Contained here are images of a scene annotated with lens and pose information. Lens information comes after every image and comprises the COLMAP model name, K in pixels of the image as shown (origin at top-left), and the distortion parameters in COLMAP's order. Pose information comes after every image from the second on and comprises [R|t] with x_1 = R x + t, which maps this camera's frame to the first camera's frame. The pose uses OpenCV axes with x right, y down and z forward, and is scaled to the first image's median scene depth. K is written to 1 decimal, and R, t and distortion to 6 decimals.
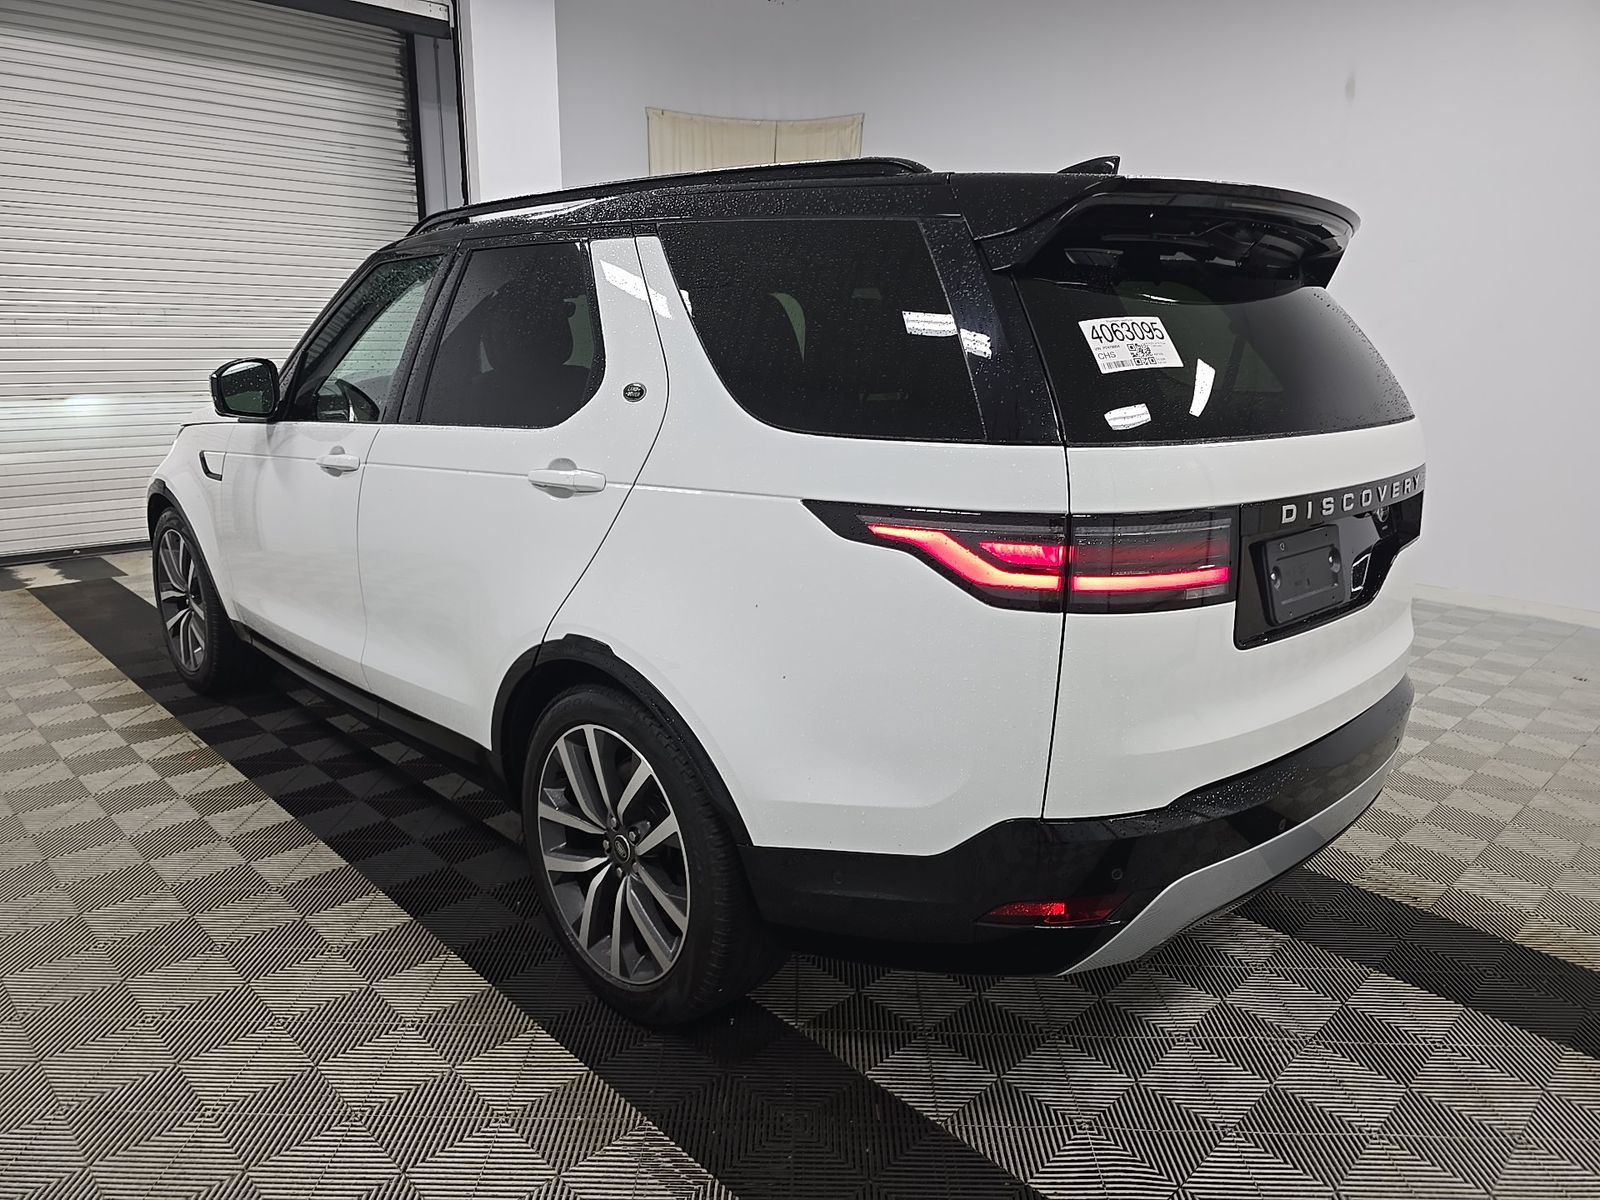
lens RADIAL K [[1096.0, 0, 800.0], [0, 1096.0, 600.0], [0, 0, 1]] dist [0.030896, -0.001188]
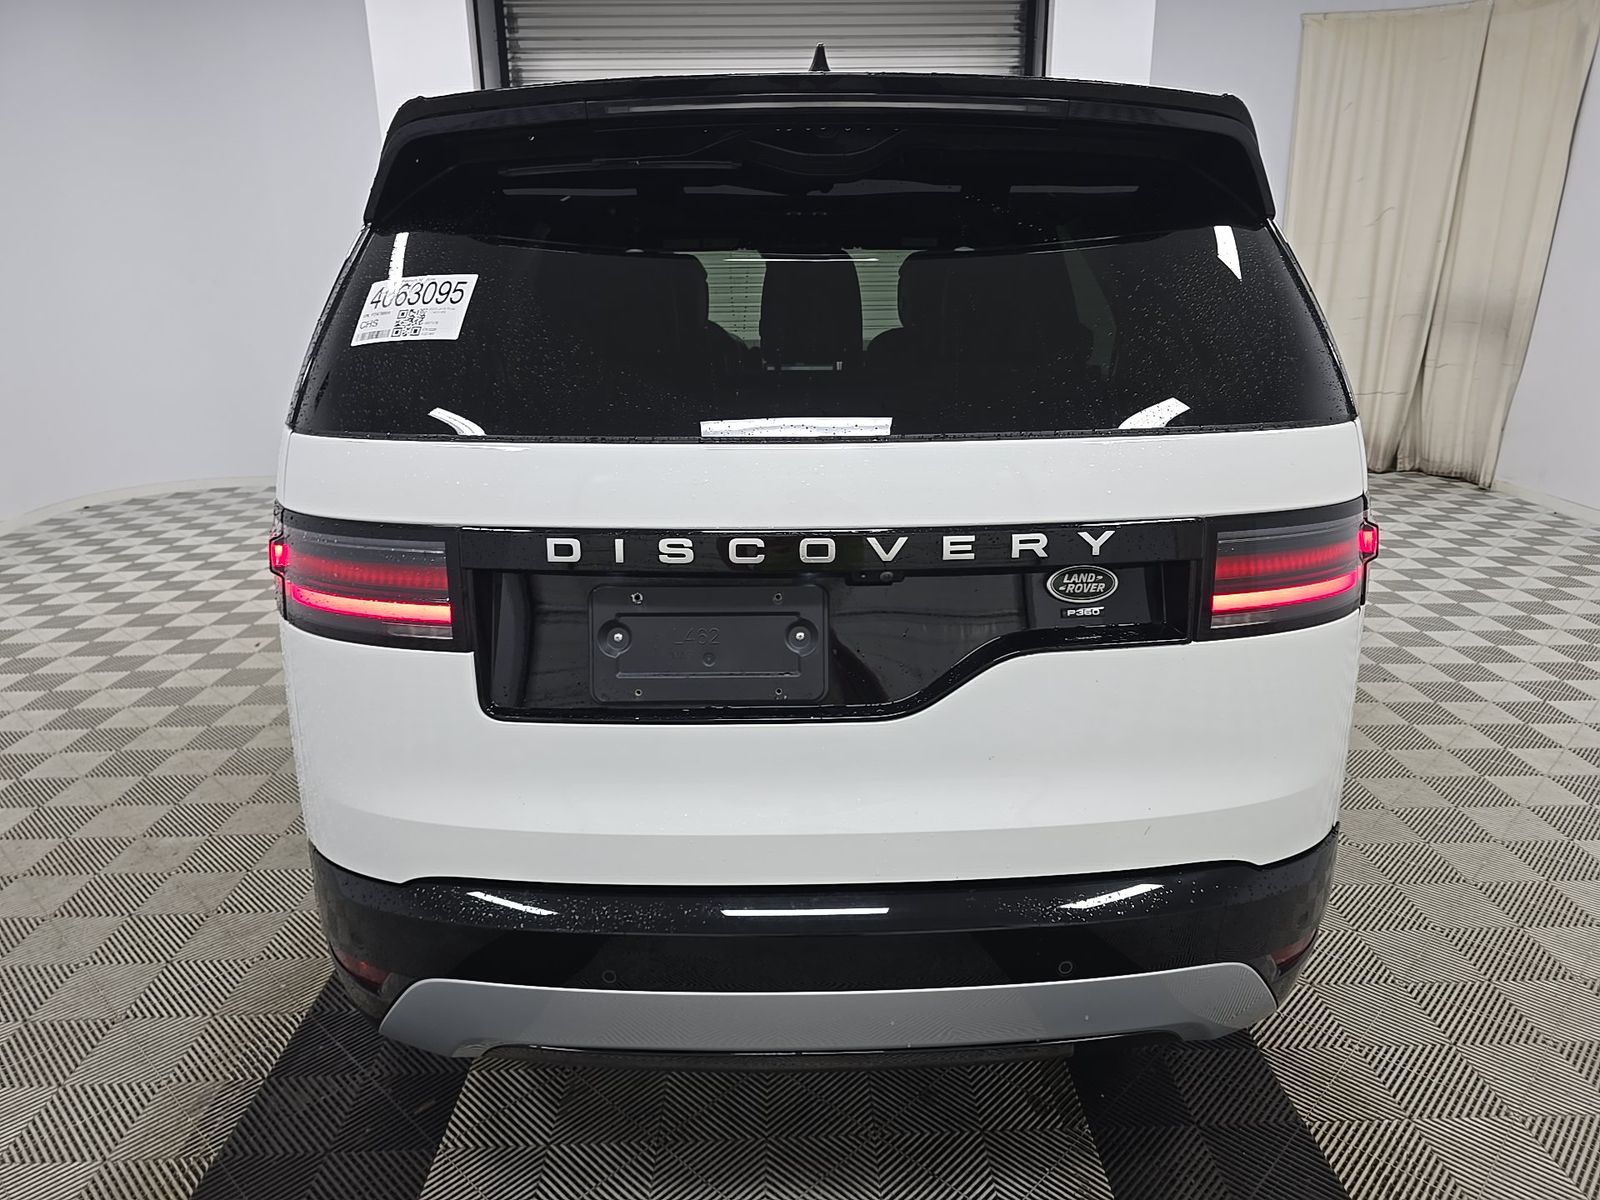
lens RADIAL K [[1096.0, 0, 800.0], [0, 1096.0, 600.0], [0, 0, 1]] dist [0.030896, -0.001188]
pose [[0.732027, 0.172064, -0.659189, 1.031726], [-0.146409, 0.984705, 0.094444, -0.136555], [0.665358, 0.027375, 0.746023, 0.573496]]
